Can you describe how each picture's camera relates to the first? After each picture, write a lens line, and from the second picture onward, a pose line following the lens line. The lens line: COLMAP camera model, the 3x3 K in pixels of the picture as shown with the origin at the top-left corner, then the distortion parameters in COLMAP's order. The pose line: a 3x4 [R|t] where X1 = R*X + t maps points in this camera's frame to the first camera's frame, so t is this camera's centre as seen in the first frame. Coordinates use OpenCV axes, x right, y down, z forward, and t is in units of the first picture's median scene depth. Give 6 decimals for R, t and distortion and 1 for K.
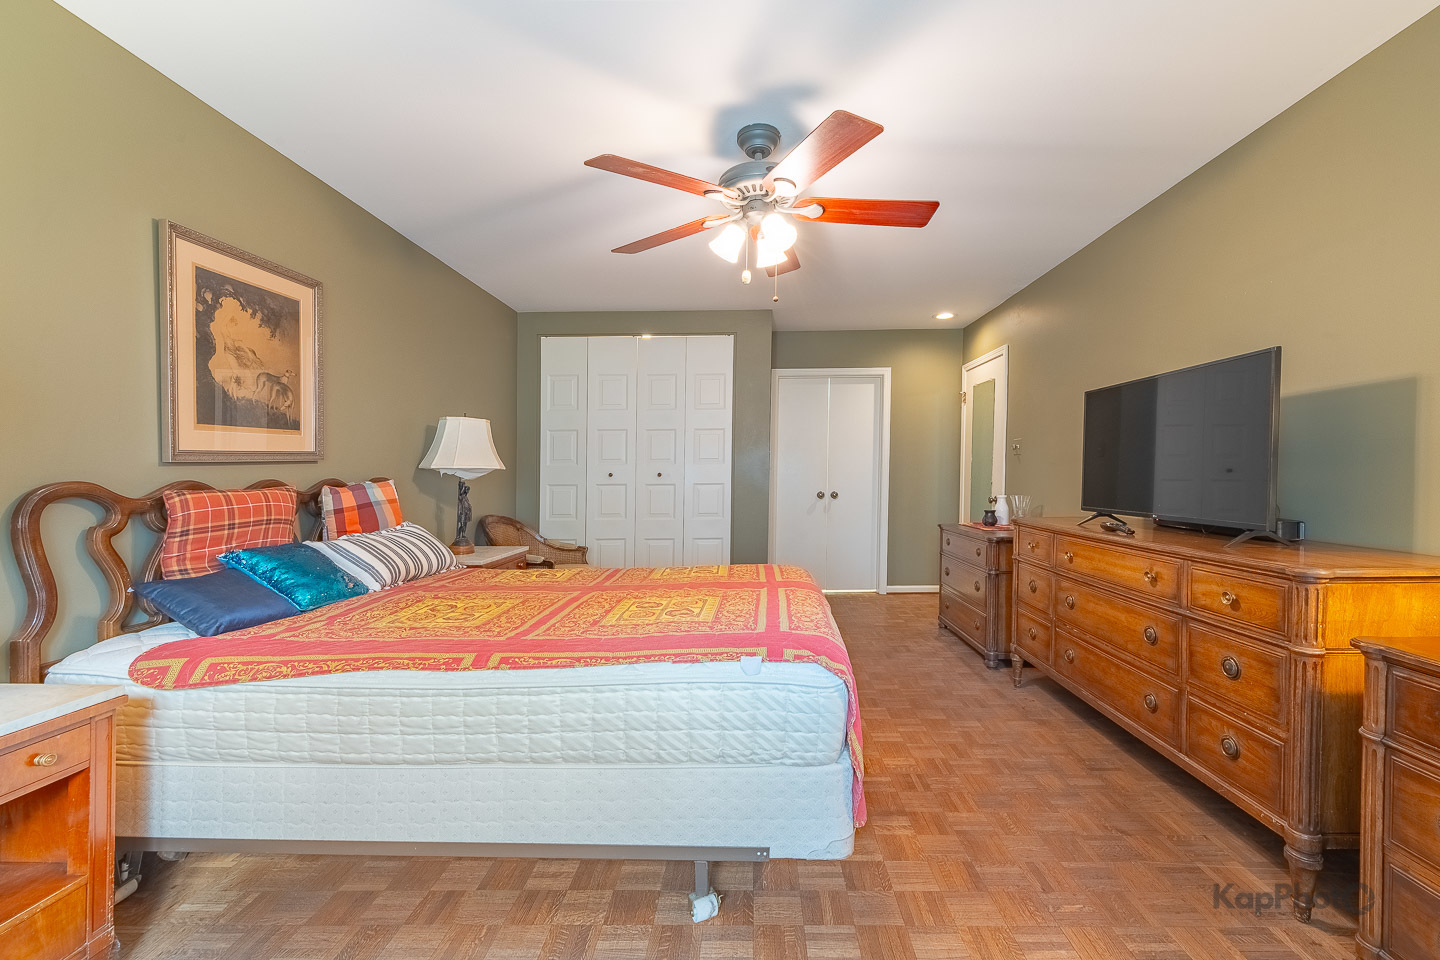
lens RADIAL K [[587.1, 0, 741.8], [0, 587.1, 473.5], [0, 0, 1]] dist [0.024883, -0.003335]
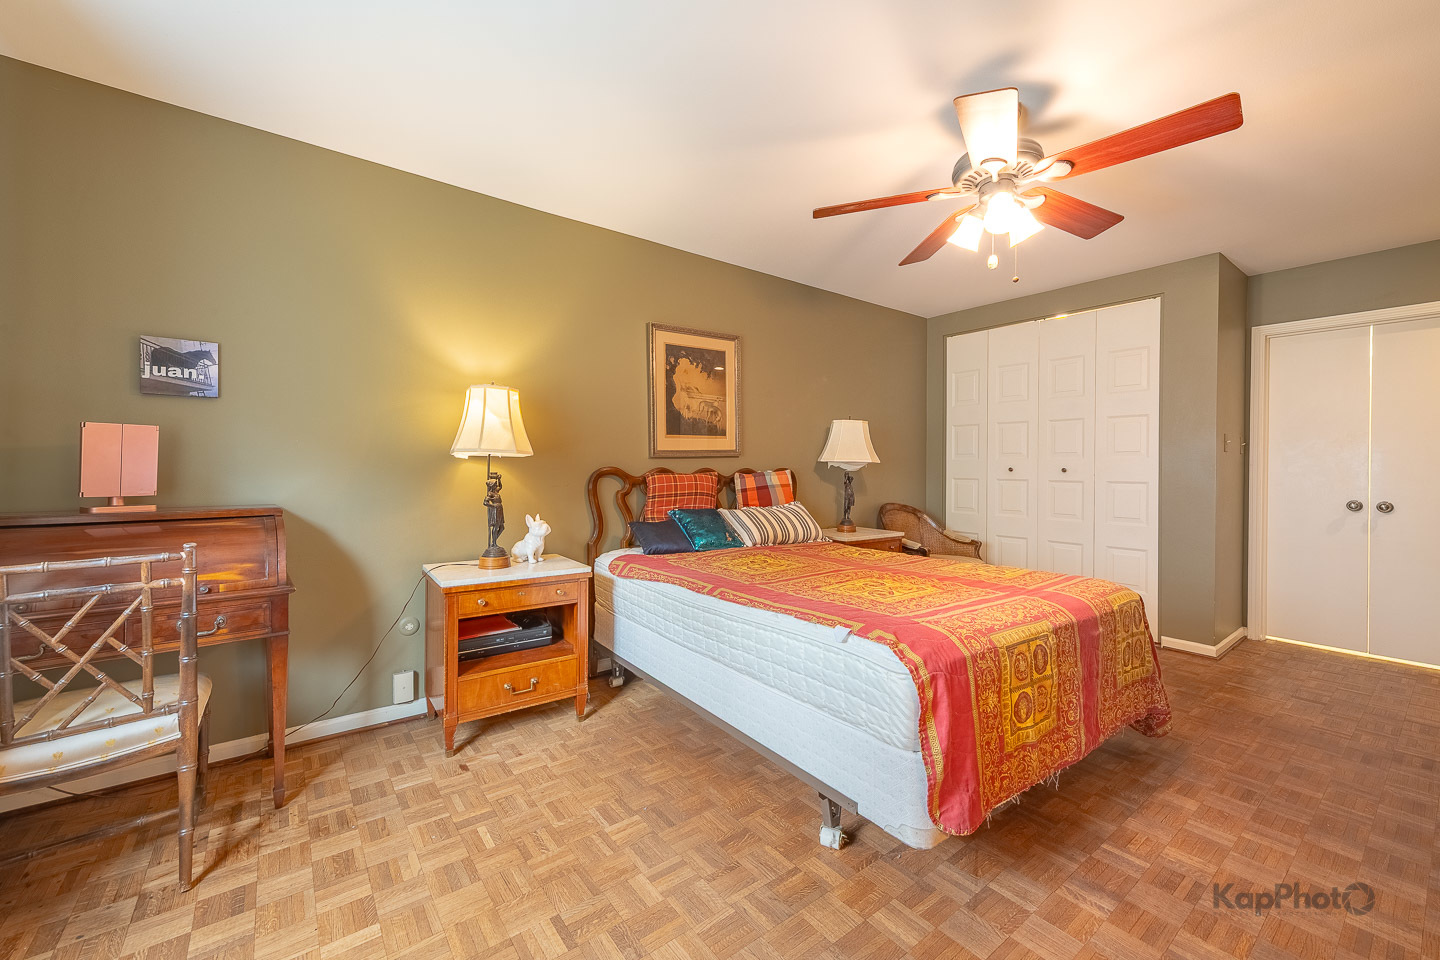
lens RADIAL K [[587.1, 0, 718.1], [0, 587.1, 458.9], [0, 0, 1]] dist [0.024883, -0.003335]
pose [[0.621448, 0.002086, -0.783453, 0.466650], [-0.014184, 0.999863, -0.008589, -0.000490], [0.783327, 0.016450, 0.621392, 0.059285]]
